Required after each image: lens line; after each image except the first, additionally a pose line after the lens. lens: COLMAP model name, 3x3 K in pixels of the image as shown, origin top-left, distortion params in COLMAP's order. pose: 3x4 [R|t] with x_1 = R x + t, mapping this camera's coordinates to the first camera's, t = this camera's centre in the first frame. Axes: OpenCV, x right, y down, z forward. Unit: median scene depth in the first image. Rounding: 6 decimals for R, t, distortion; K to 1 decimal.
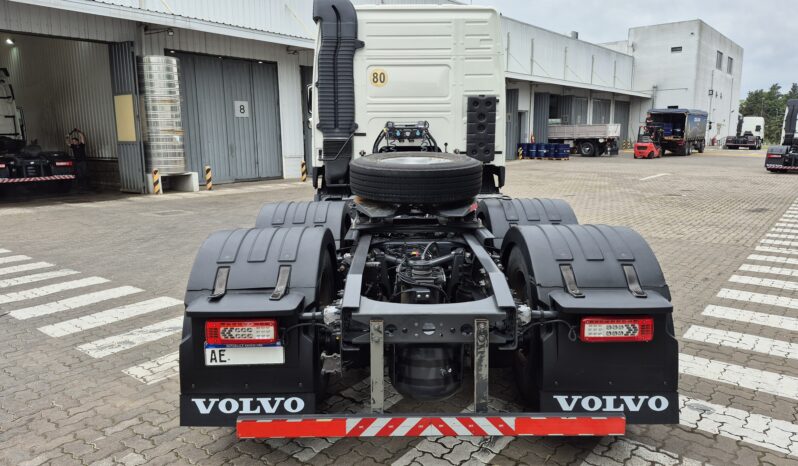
lens RADIAL K [[561.2, 0, 399.0], [0, 561.2, 233.0], [0, 0, 1]] dist [0.055527, -0.004492]
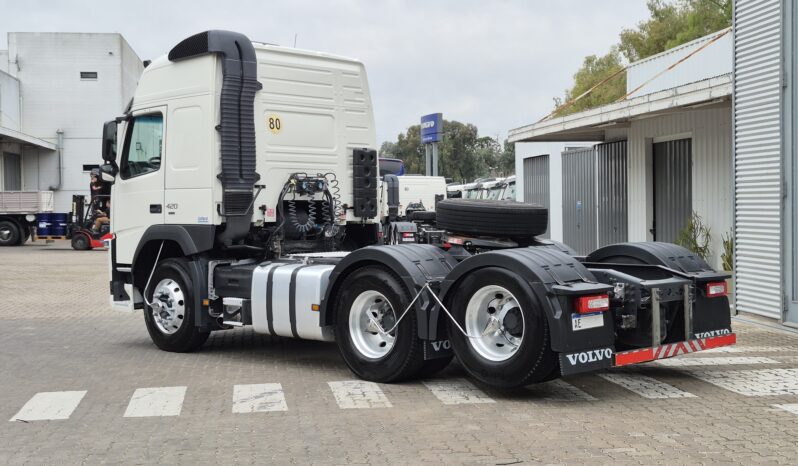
lens RADIAL K [[1076.8, 0, 399.0], [0, 1076.8, 233.0], [0, 0, 1]] dist [0.114509, -0.001088]
pose [[0.702774, -0.012790, 0.711298, -1.096499], [0.122233, 0.987141, -0.103018, 0.089960], [-0.700834, 0.159343, 0.695300, -0.280010]]
